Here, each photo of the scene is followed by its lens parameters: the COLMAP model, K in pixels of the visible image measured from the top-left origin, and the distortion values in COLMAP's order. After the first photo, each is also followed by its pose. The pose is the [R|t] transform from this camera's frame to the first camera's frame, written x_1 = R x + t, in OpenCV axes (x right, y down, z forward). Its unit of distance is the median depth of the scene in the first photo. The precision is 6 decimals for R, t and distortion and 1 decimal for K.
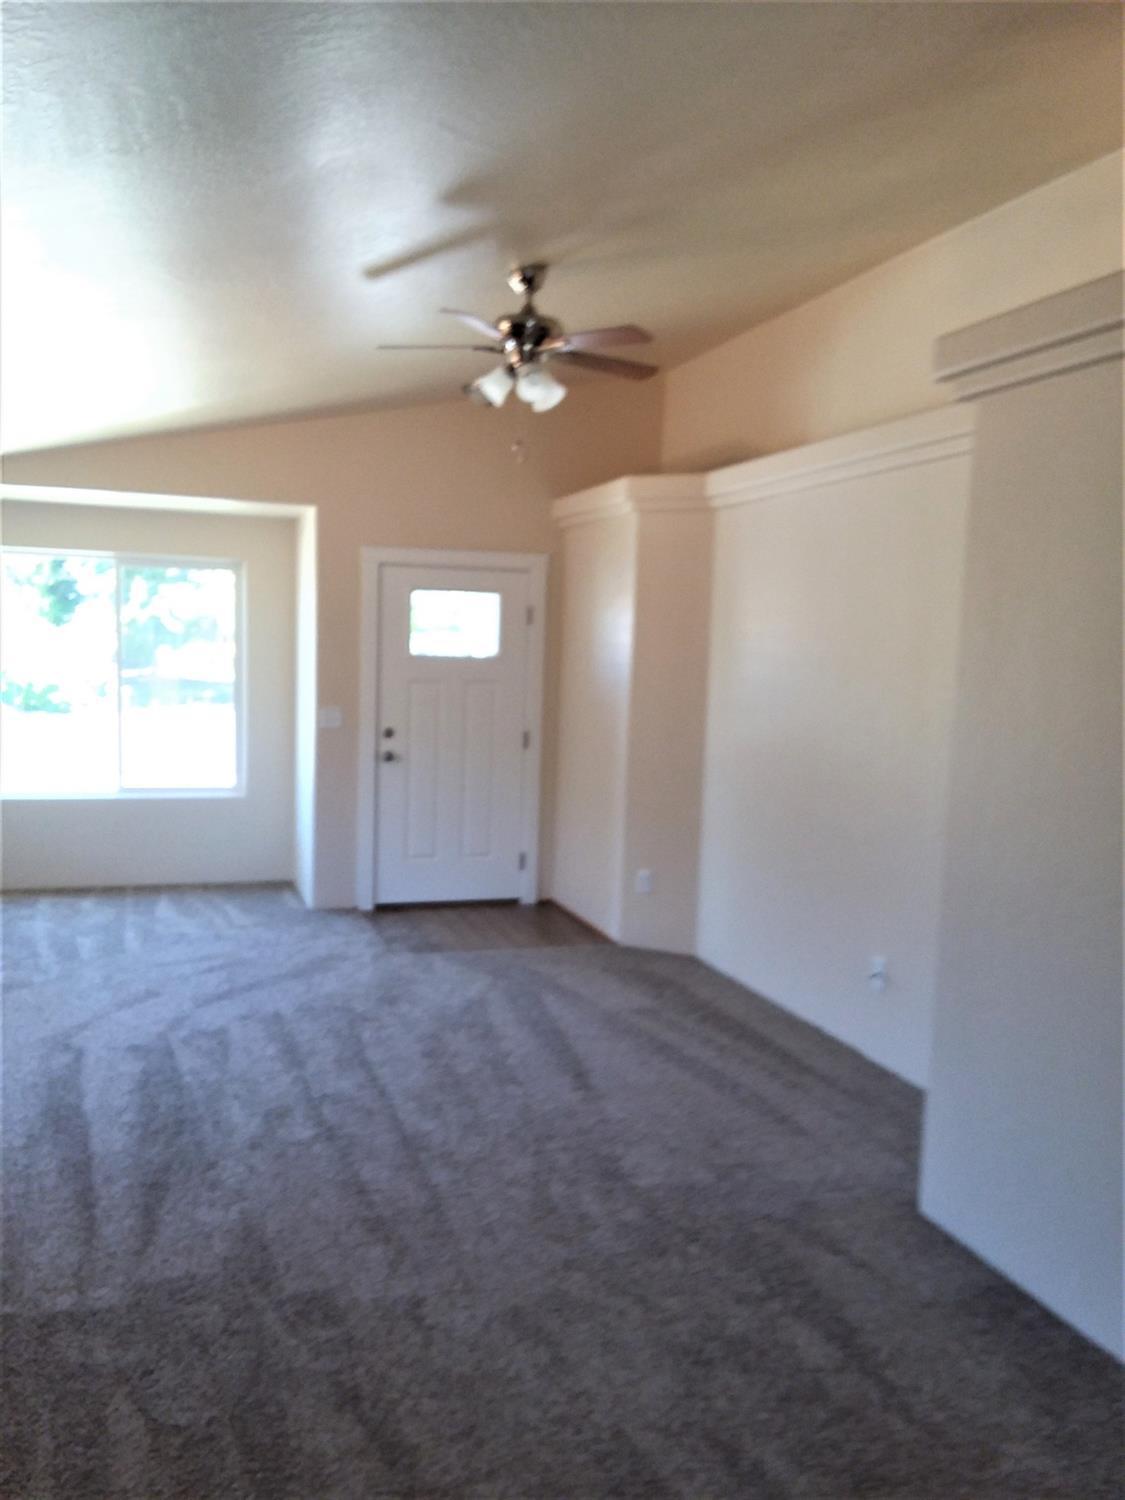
lens RADIAL K [[1188.5, 0, 560.4], [0, 1188.5, 741.2], [0, 0, 1]] dist [0.010206, 0.000778]
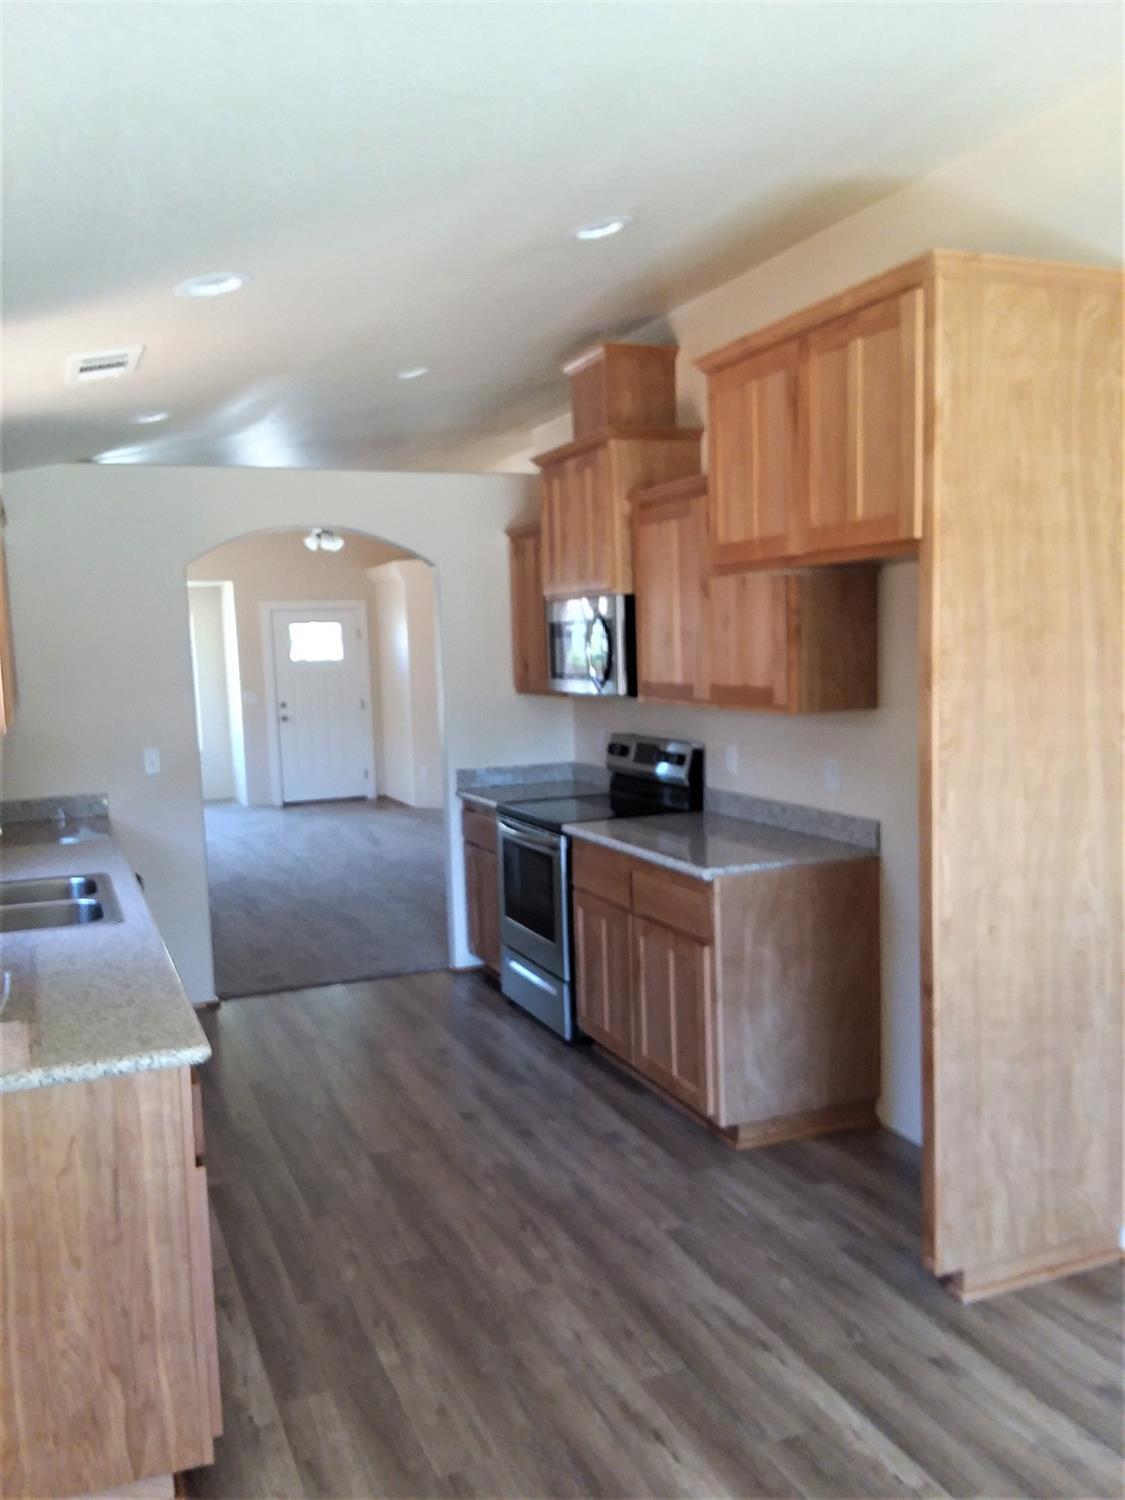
lens RADIAL K [[1188.5, 0, 564.6], [0, 1188.5, 764.0], [0, 0, 1]] dist [0.010206, 0.000778]
pose [[0.994884, -0.072849, 0.069989, 0.145504], [0.071288, 0.997154, 0.024553, 0.067290], [-0.071578, -0.019438, 0.997246, -0.820094]]
